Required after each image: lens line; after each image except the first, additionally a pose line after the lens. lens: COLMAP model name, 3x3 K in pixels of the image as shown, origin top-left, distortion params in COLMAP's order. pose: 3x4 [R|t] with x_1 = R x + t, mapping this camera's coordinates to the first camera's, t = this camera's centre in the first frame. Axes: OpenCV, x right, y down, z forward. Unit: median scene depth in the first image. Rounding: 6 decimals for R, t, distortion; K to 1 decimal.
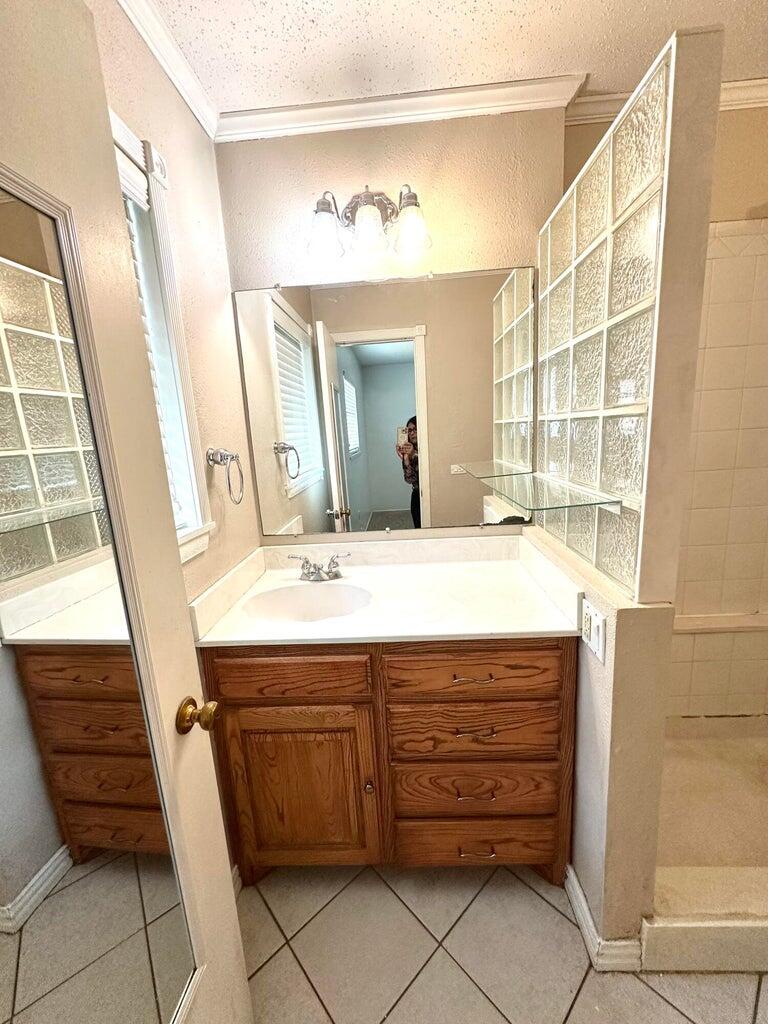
lens RADIAL K [[409.0, 0, 385.5], [0, 409.0, 511.1], [0, 0, 1]] dist [-0.005671, 0.000877]
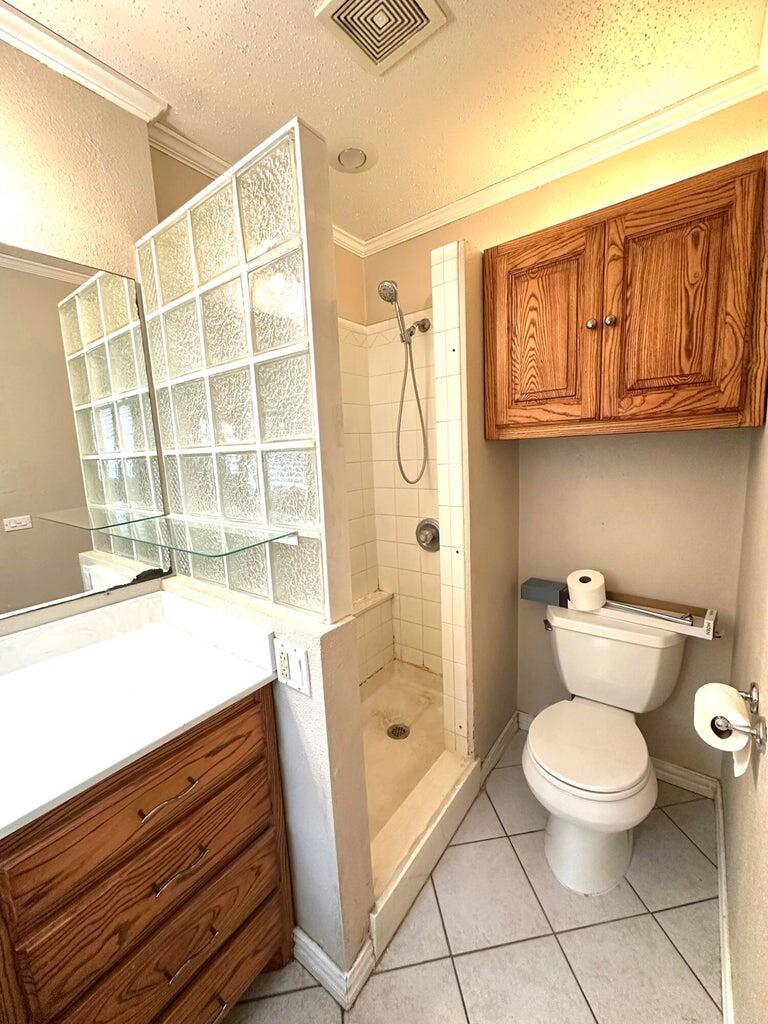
lens RADIAL K [[409.0, 0, 383.2], [0, 409.0, 510.0], [0, 0, 1]] dist [-0.005671, 0.000877]
pose [[0.565556, -0.092791, 0.819473, -0.115282], [0.170912, 0.985266, -0.006390, -0.029089], [-0.806806, 0.143671, 0.573082, 0.190916]]
